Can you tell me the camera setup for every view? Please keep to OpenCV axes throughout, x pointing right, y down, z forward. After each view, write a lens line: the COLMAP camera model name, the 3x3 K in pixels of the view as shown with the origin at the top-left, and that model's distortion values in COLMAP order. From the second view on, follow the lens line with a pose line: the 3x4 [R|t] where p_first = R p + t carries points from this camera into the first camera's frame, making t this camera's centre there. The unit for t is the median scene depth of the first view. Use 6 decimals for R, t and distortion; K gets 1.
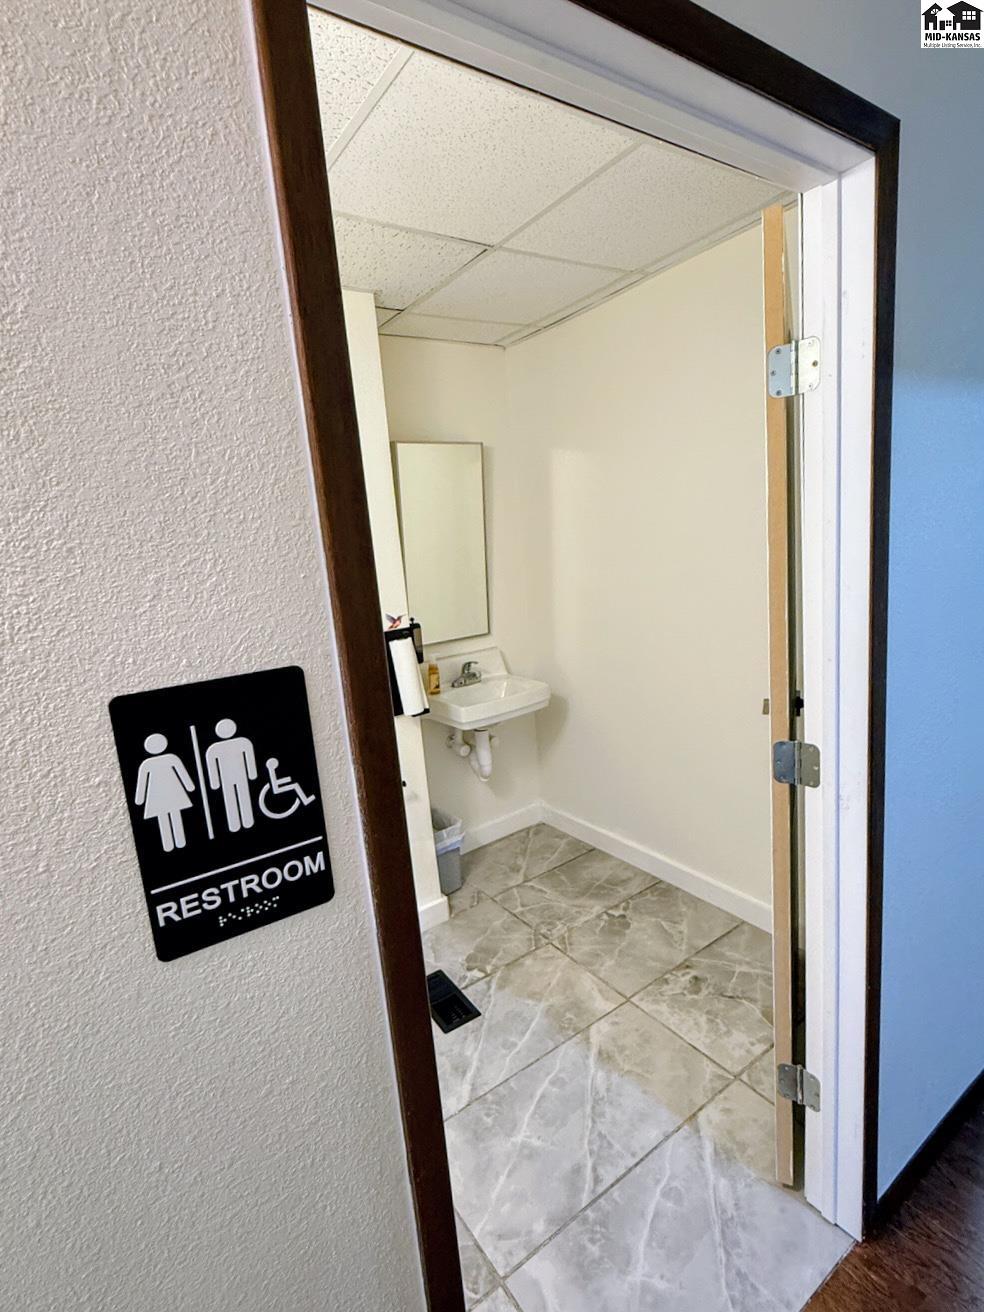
lens RADIAL K [[585.9, 0, 494.5], [0, 585.9, 648.5], [0, 0, 1]] dist [0.000816, -0.000657]
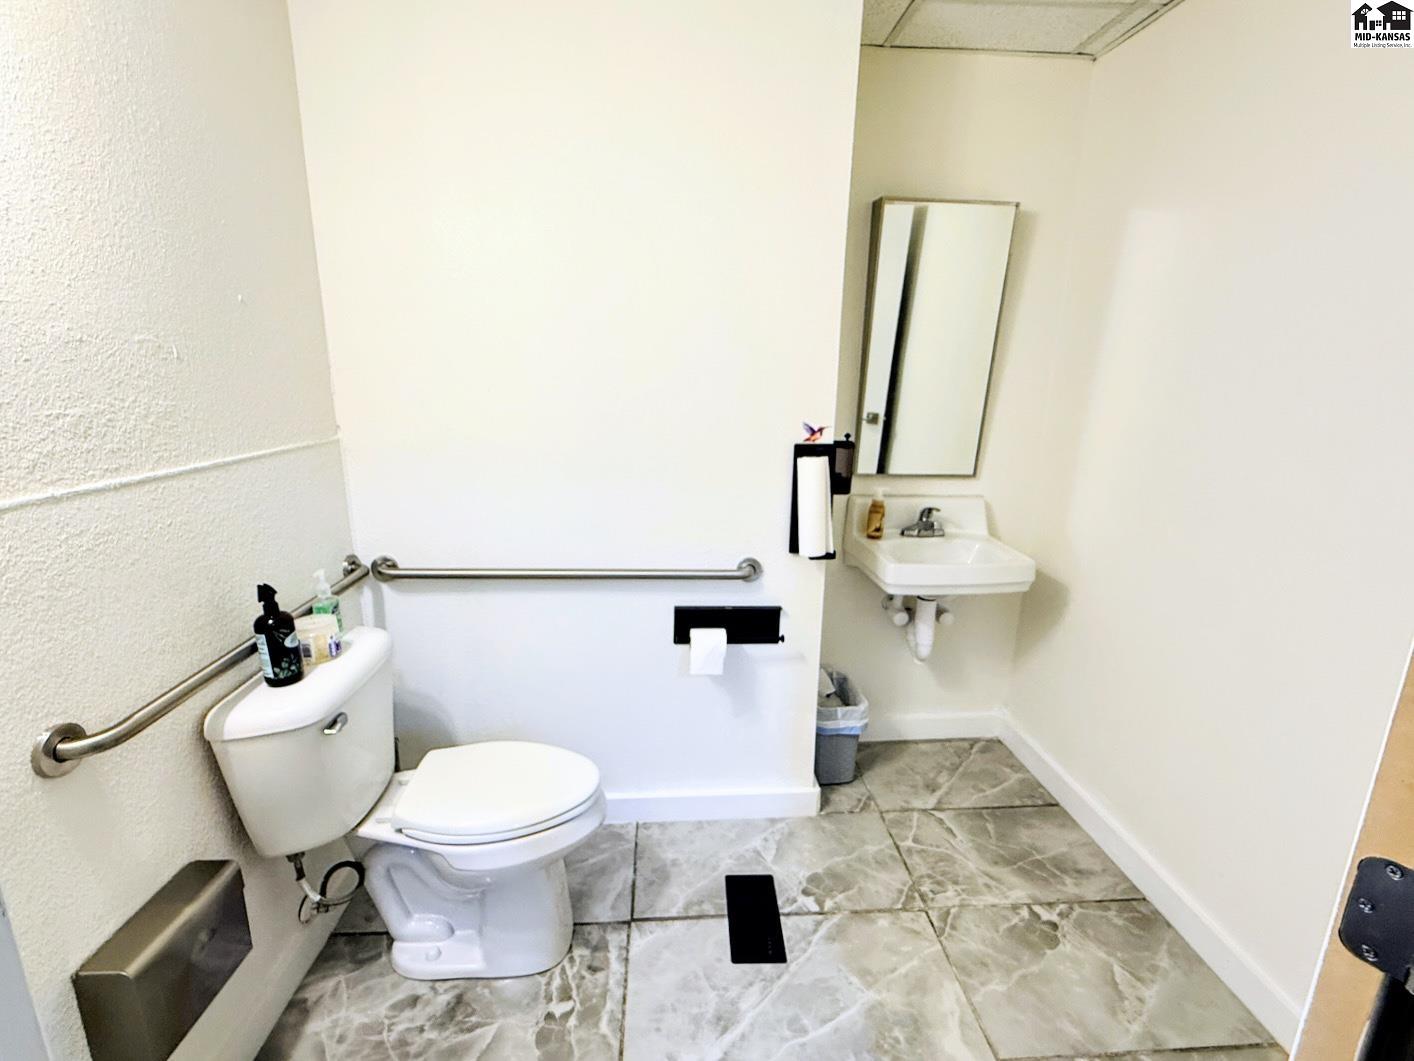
lens RADIAL K [[631.5, 0, 704.7], [0, 631.5, 528.2], [0, 0, 1]] dist [0.000816, -0.000657]
pose [[0.864153, 0.212275, -0.456265, 0.094952], [-0.172677, 0.976709, 0.127364, -0.004491], [0.472675, -0.031276, 0.880682, 0.171884]]
